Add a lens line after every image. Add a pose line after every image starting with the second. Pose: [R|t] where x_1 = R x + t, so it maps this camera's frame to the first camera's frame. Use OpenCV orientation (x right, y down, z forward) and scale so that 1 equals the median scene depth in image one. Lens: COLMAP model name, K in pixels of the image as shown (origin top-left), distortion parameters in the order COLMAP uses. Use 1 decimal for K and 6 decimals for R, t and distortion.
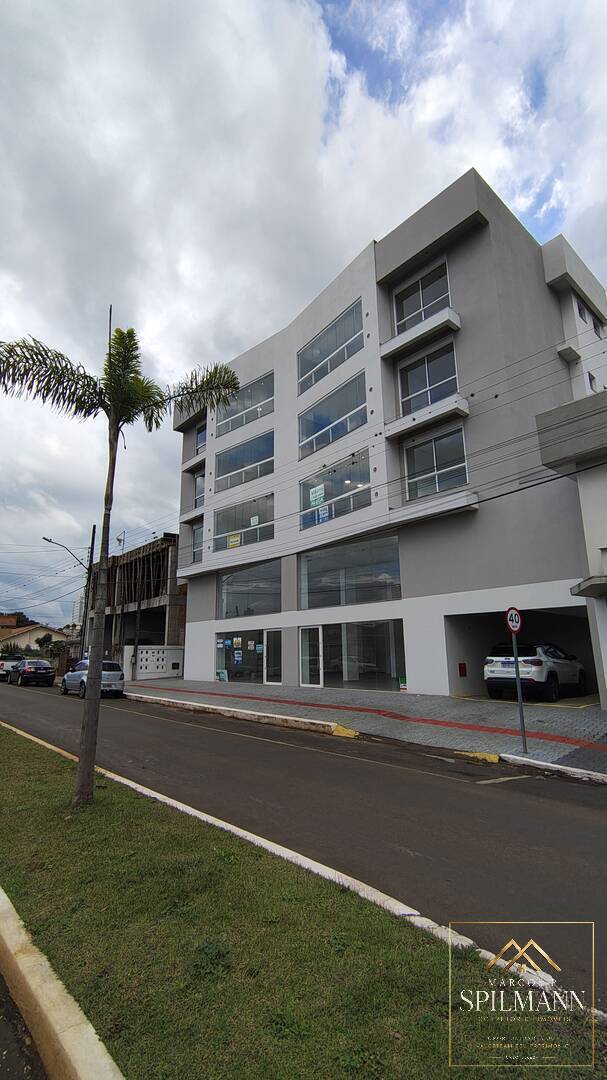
lens RADIAL K [[498.0, 0, 303.4], [0, 498.0, 542.9], [0, 0, 1]] dist [-0.004975, 0.005589]
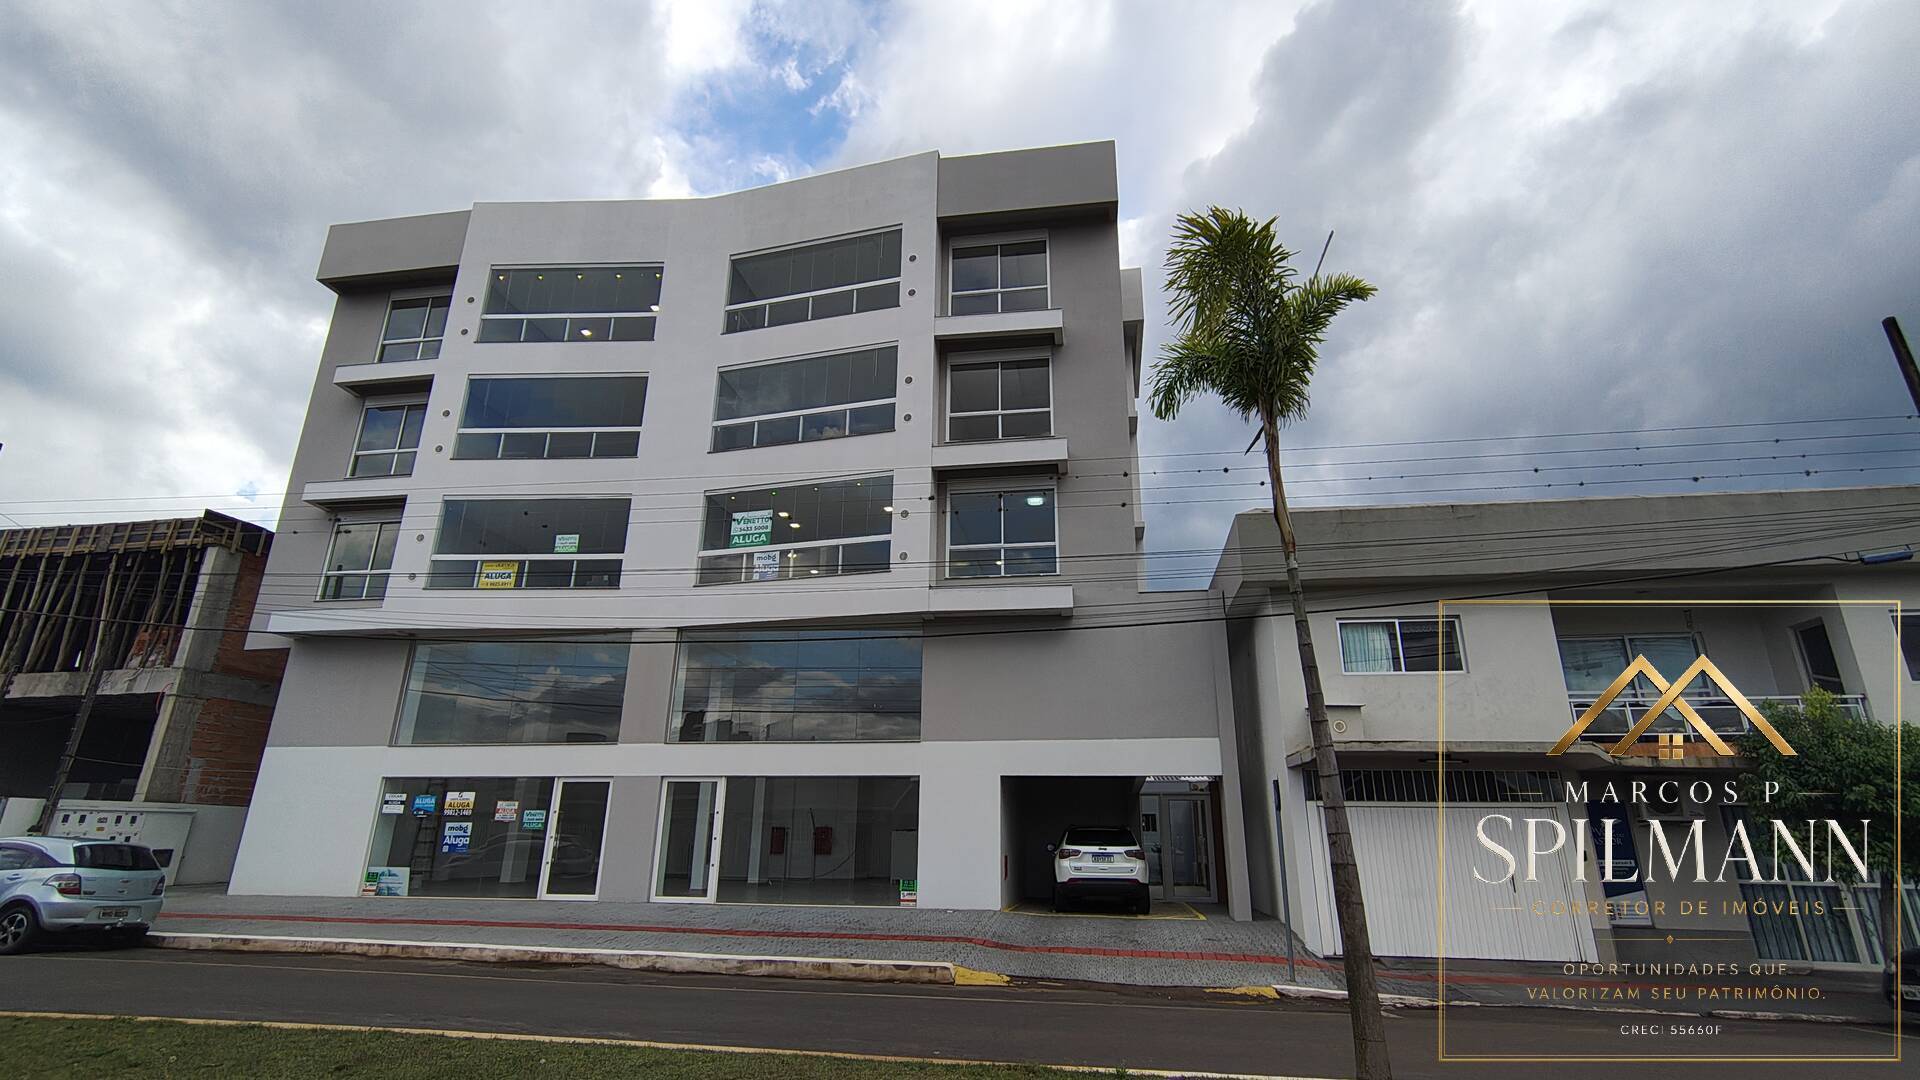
lens RADIAL K [[885.3, 0, 963.6], [0, 885.3, 543.3], [0, 0, 1]] dist [-0.004975, 0.005589]
pose [[0.767214, 0.223581, 0.601161, -0.353287], [-0.157277, 0.974241, -0.161614, 0.036553], [-0.621809, 0.029444, 0.782615, 0.117403]]
